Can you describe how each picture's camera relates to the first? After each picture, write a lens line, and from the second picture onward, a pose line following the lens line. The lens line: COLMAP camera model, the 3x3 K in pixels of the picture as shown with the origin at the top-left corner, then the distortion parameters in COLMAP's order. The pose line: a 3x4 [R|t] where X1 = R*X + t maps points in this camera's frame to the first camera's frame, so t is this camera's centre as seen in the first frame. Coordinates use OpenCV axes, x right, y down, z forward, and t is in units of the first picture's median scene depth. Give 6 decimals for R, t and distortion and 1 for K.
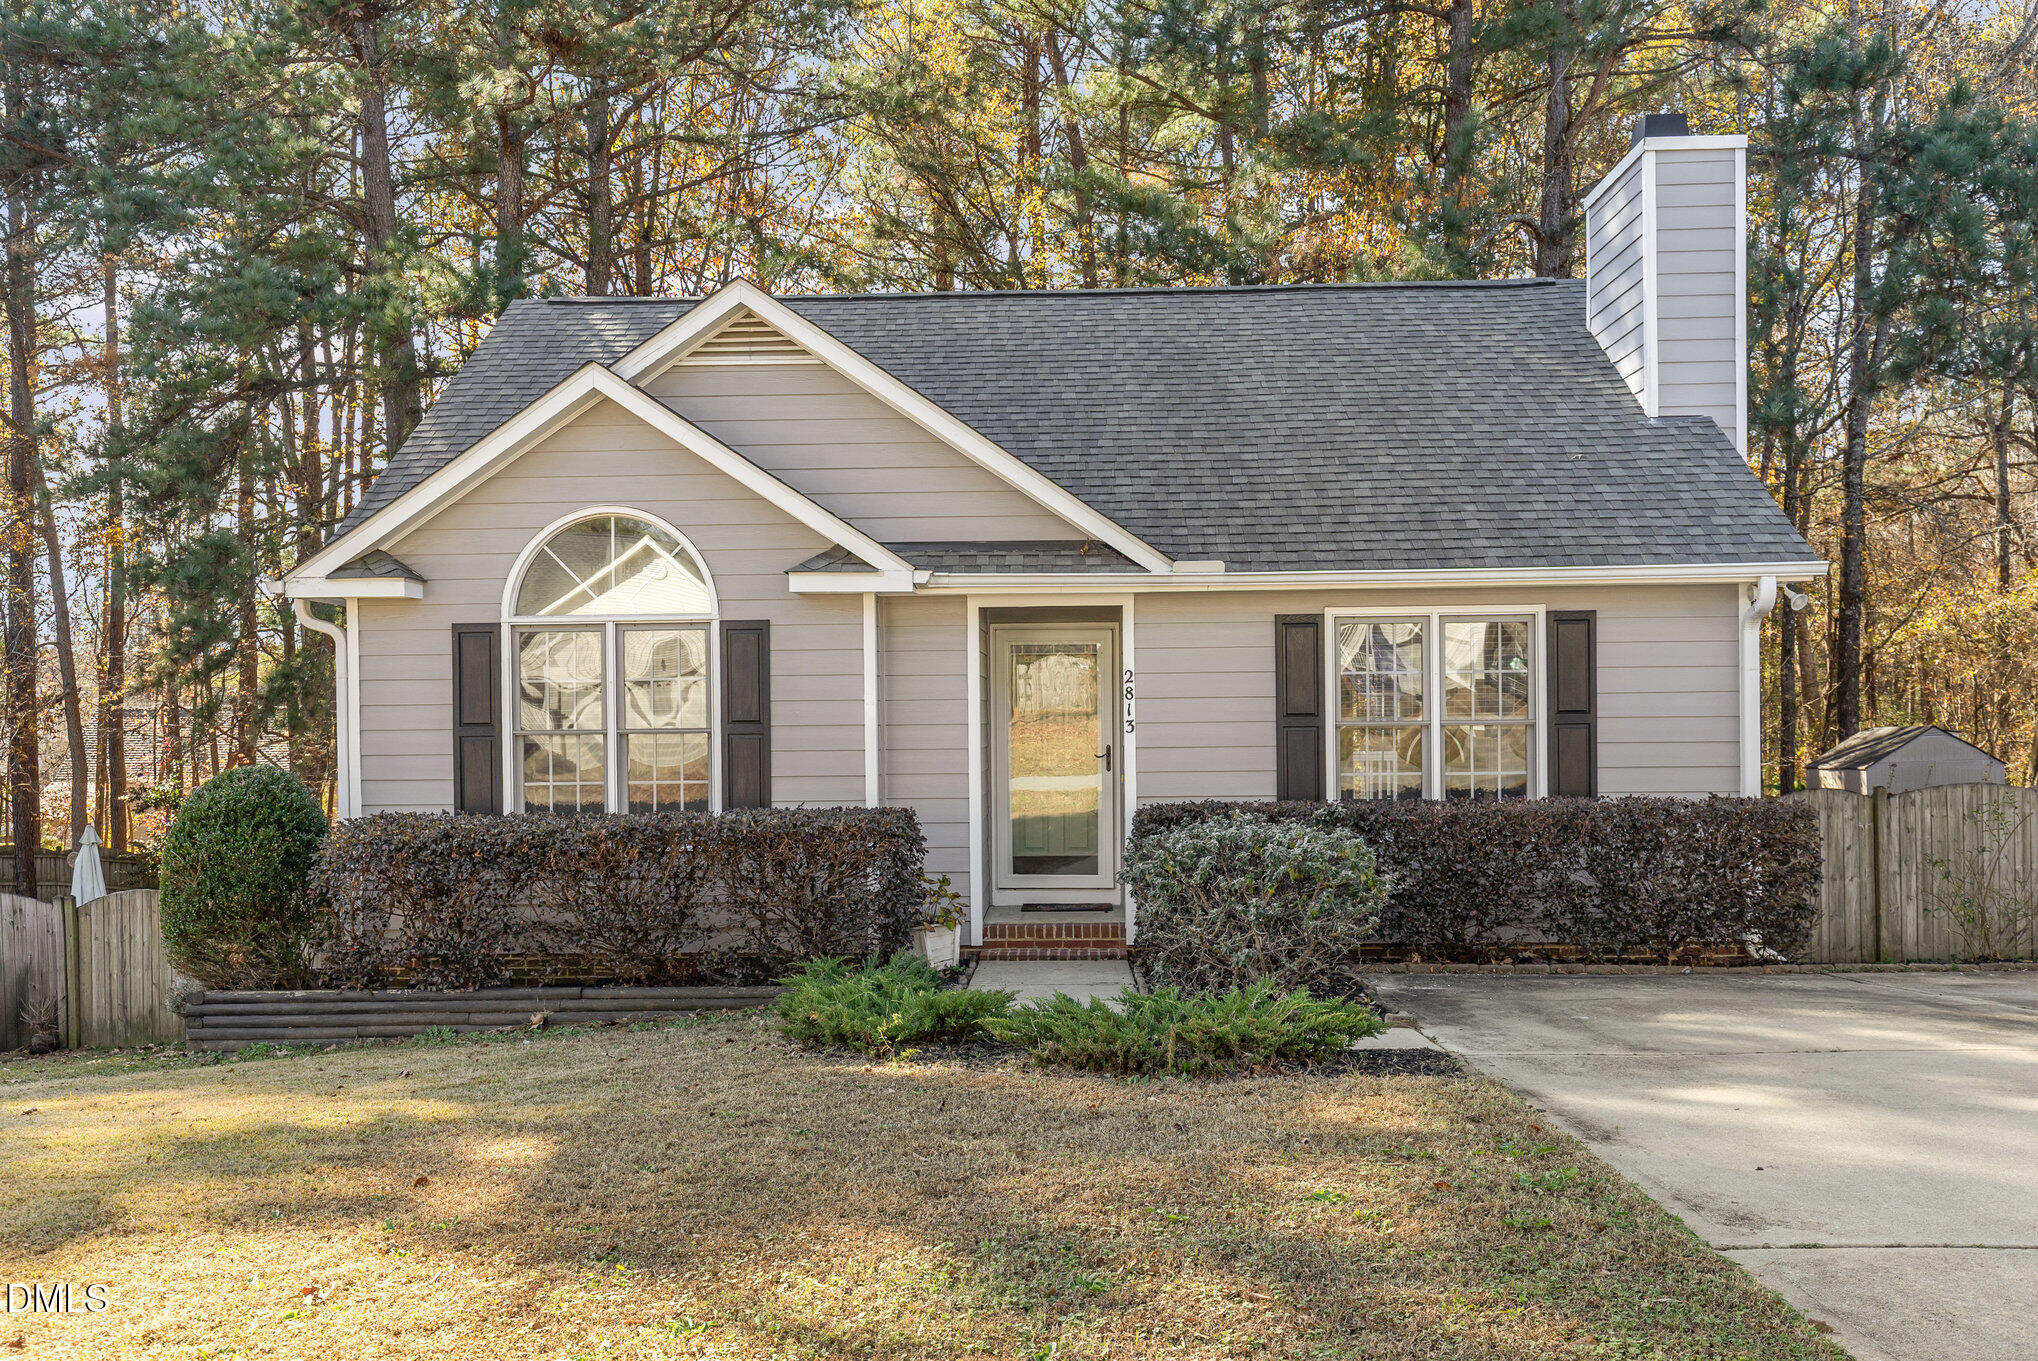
lens RADIAL K [[1754.0, 0, 1018.8], [0, 1754.0, 721.1], [0, 0, 1]] dist [-0.006019, -0.002062]
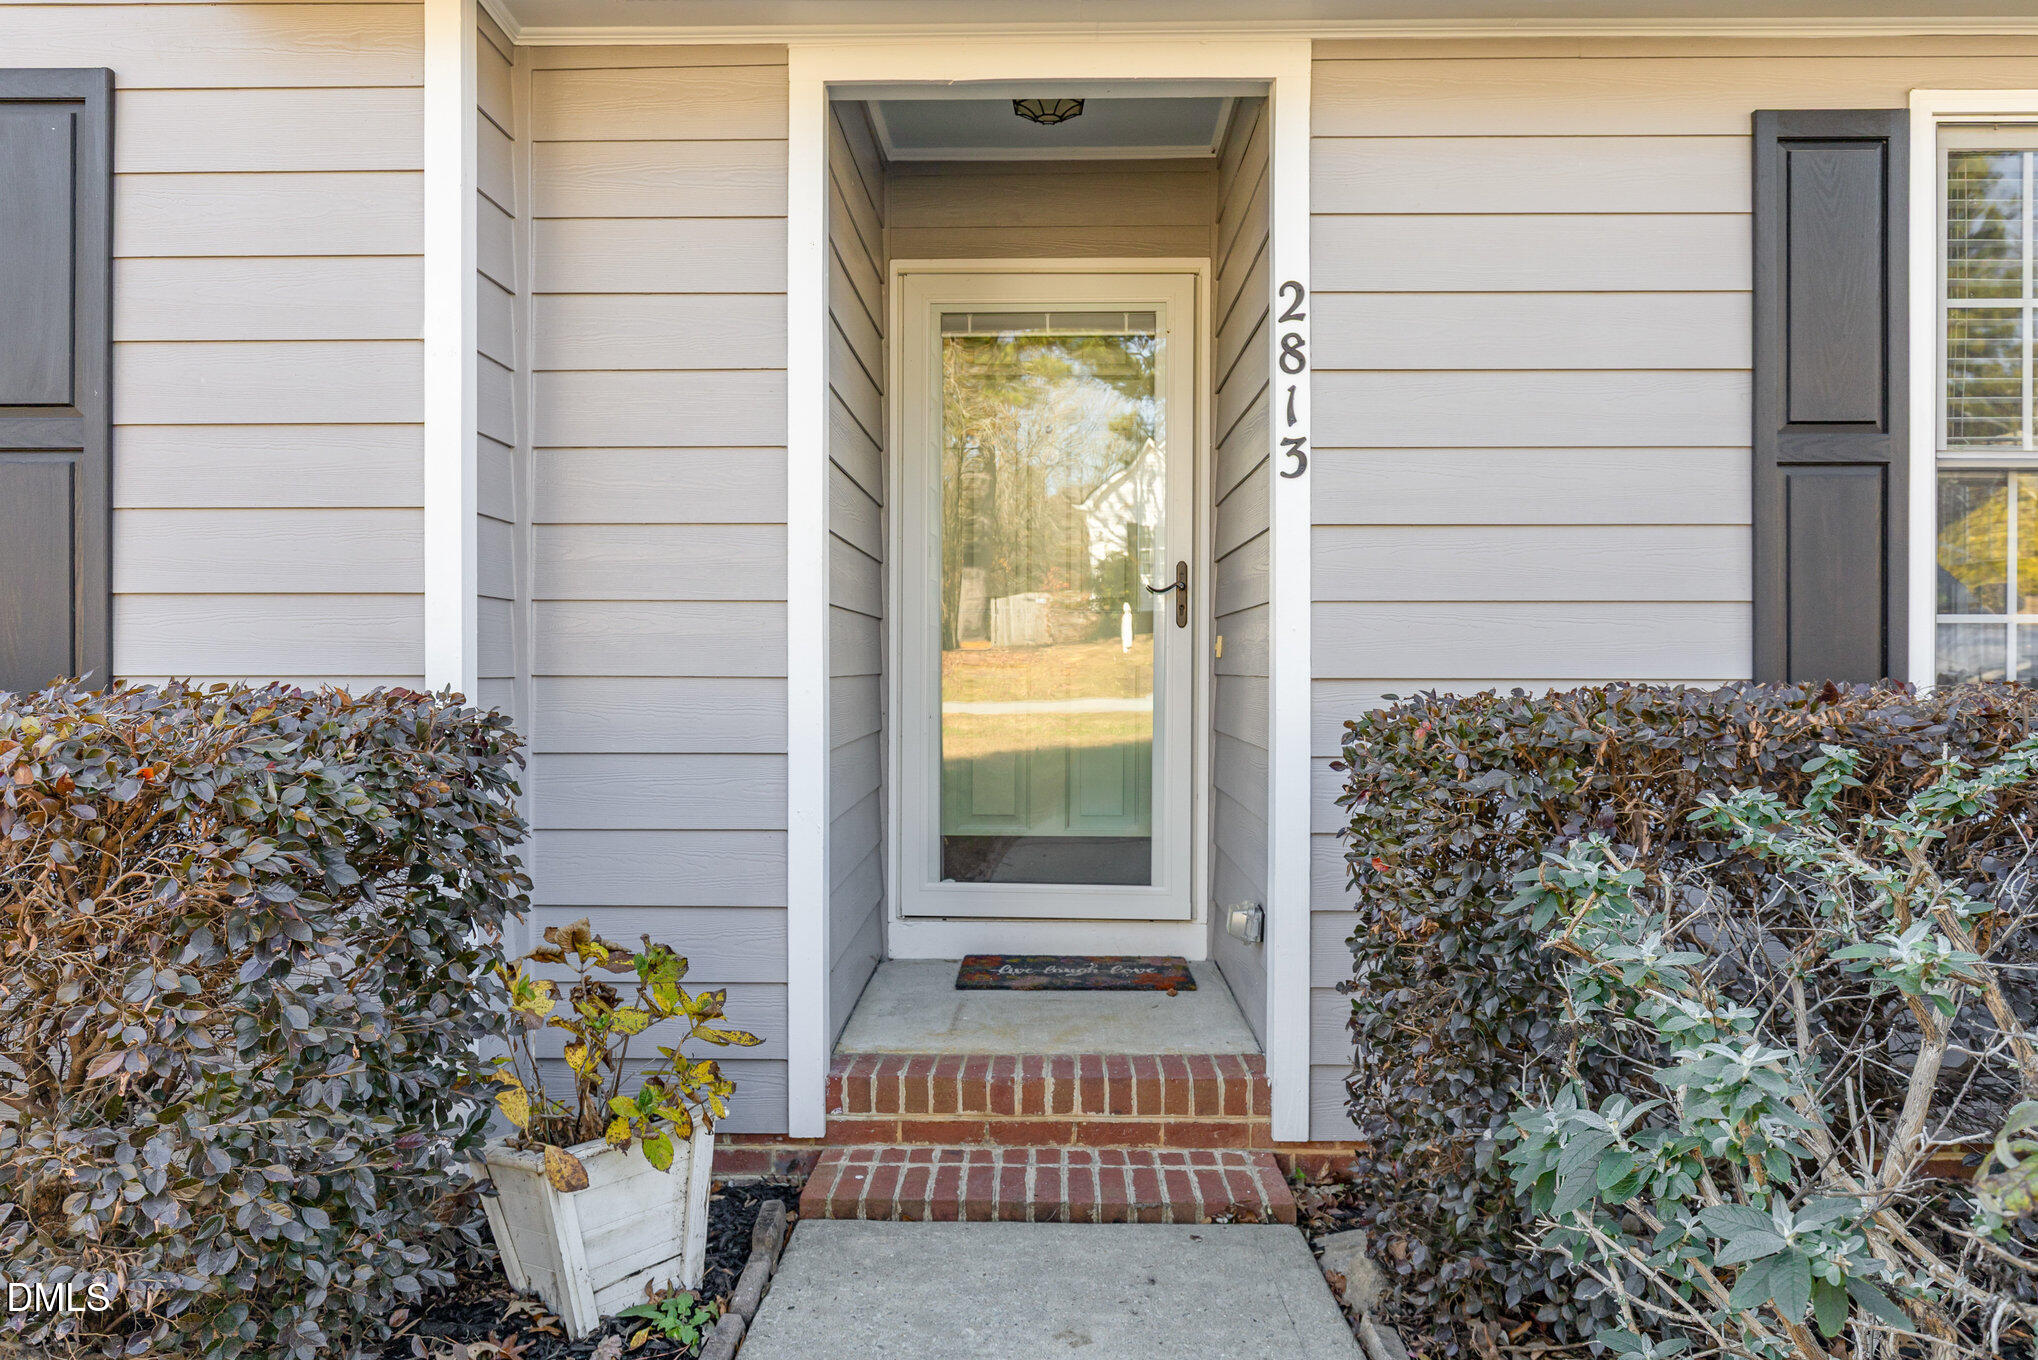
lens RADIAL K [[1459.0, 0, 1019.0], [0, 1459.0, 680.0], [0, 0, 1]] dist [-0.002302, -0.001963]
pose [[0.999773, 0.011866, 0.017693, 0.009285], [-0.012074, 0.999859, 0.011652, 0.041000], [-0.017552, -0.011863, 0.999776, 0.736775]]
